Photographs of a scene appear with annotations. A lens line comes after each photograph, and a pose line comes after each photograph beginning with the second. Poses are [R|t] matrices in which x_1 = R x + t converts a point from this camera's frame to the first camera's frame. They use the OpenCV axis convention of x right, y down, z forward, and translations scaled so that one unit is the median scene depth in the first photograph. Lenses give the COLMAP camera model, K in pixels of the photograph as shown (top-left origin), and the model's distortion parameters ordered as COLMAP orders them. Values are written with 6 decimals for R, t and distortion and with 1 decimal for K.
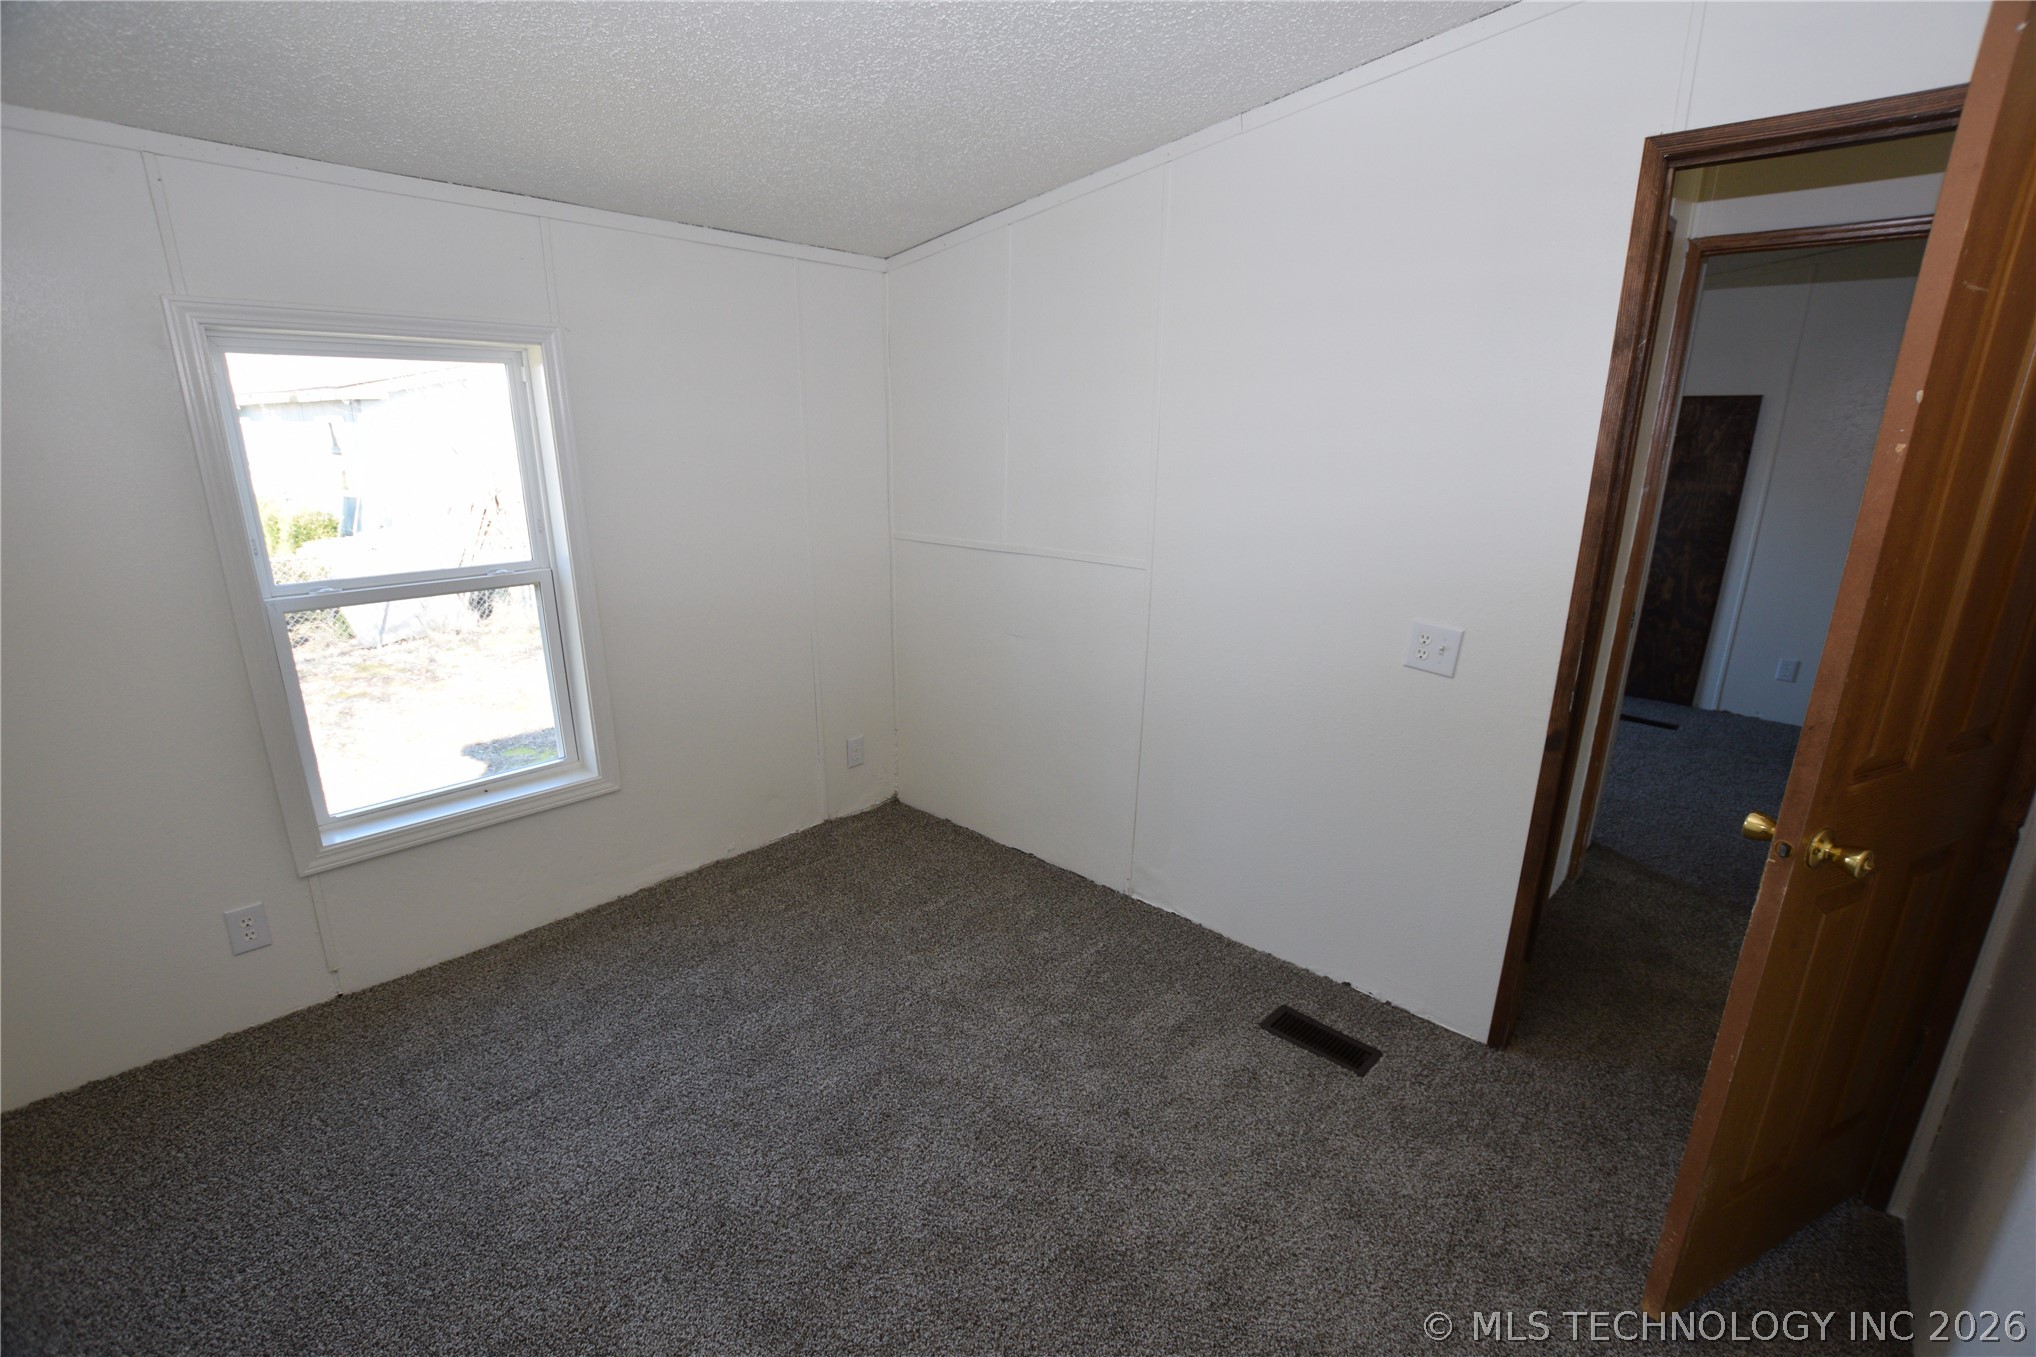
lens RADIAL K [[897.6, 0, 1009.1], [0, 897.6, 669.8], [0, 0, 1]] dist [-0.033634, 0.005840]
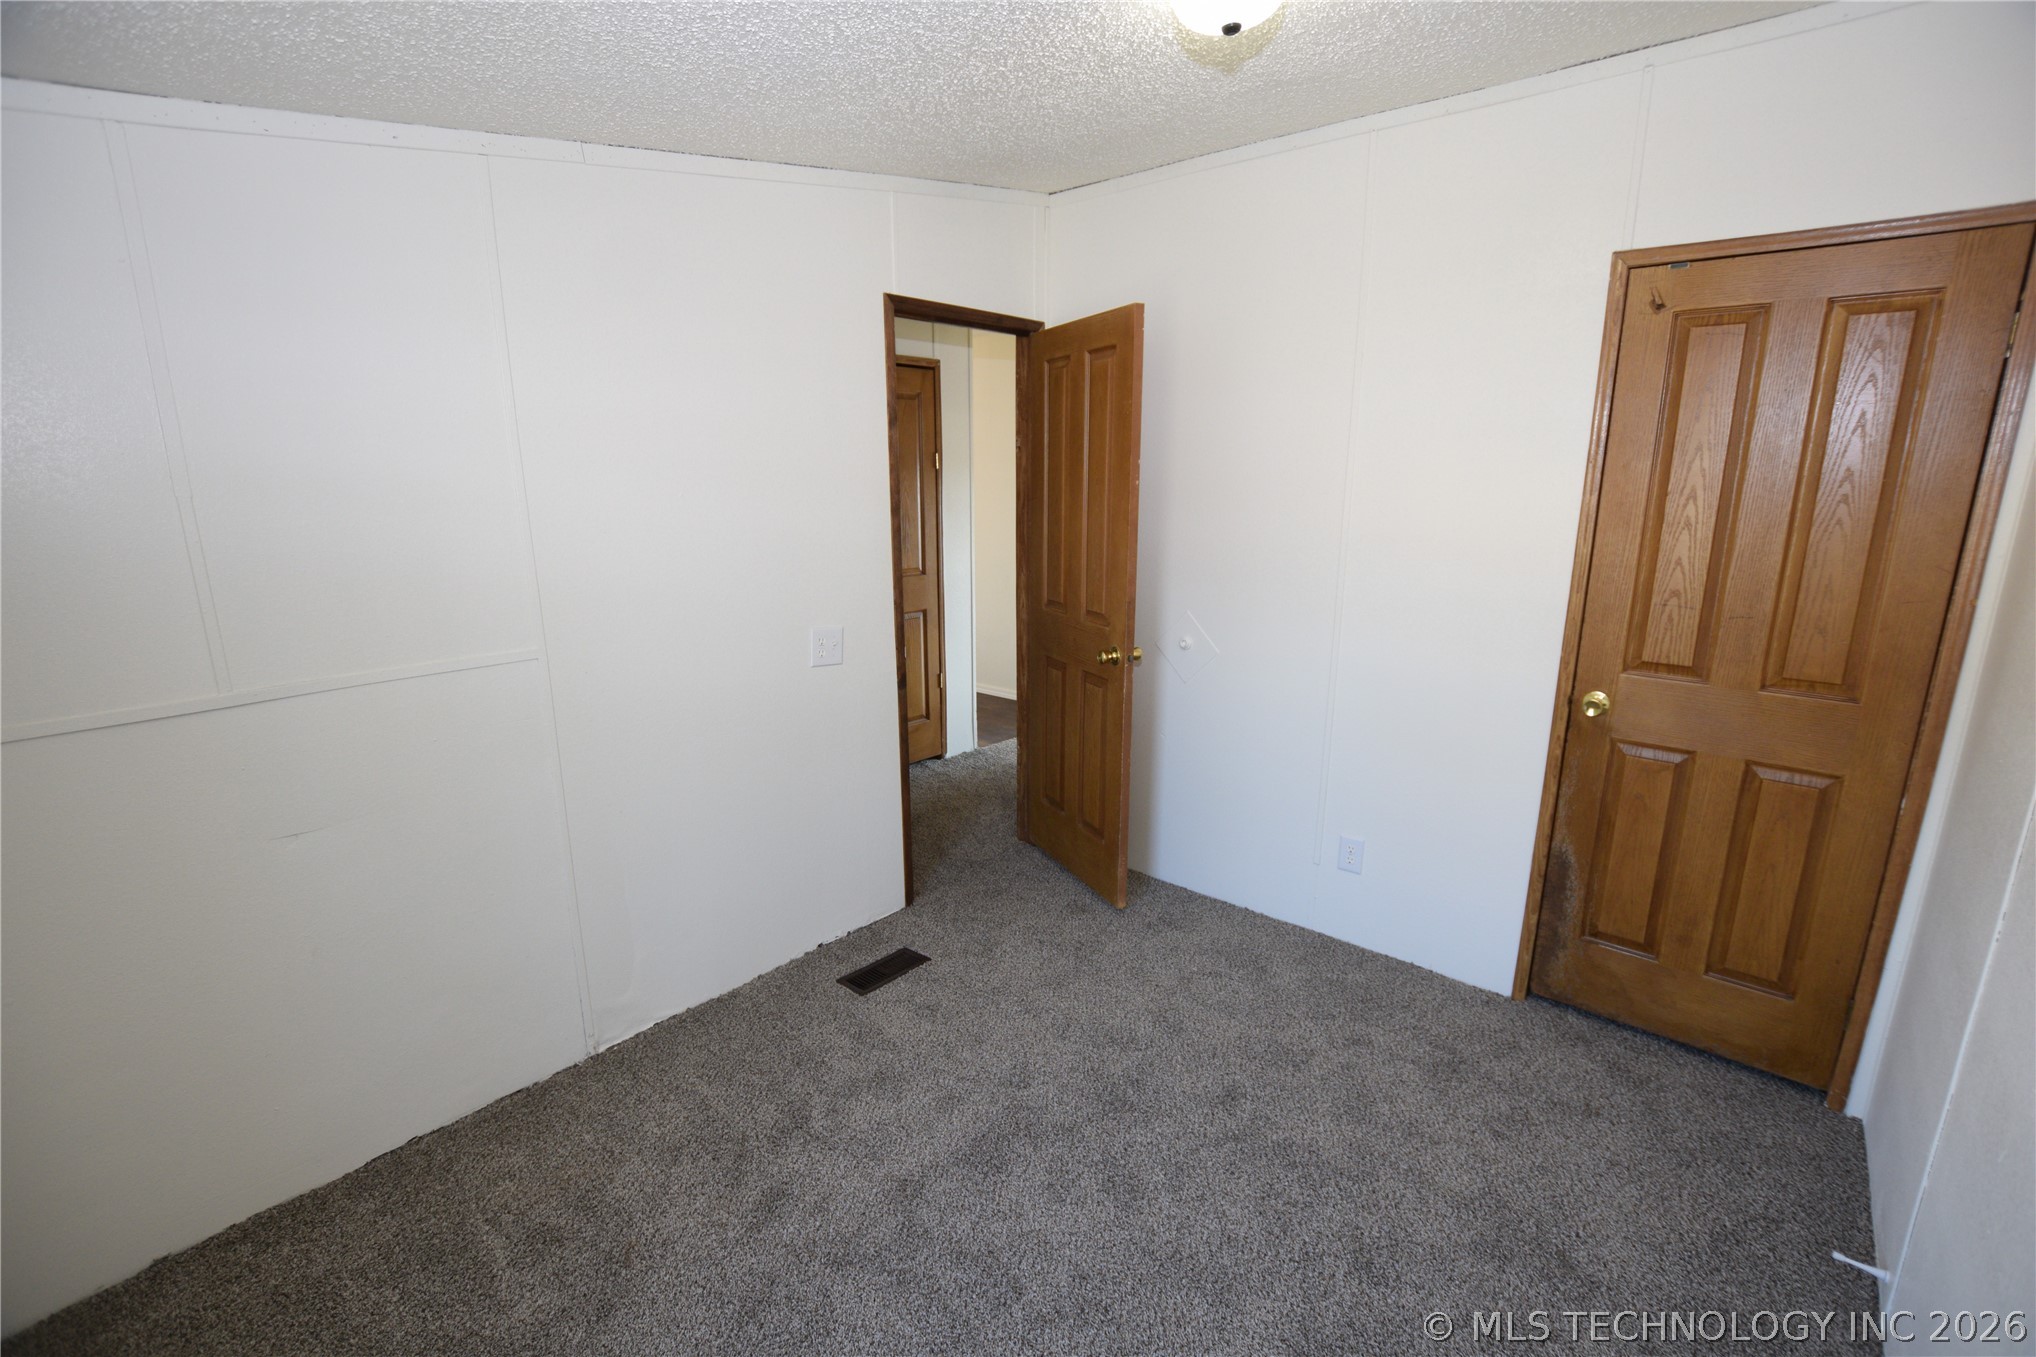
lens RADIAL K [[897.6, 0, 1019.6], [0, 897.6, 680.6], [0, 0, 1]] dist [-0.033634, 0.005840]
pose [[-0.024744, -0.234950, 0.971692, -0.734064], [0.267862, 0.934890, 0.232873, -0.188175], [-0.963139, 0.266042, 0.039801, 0.646540]]
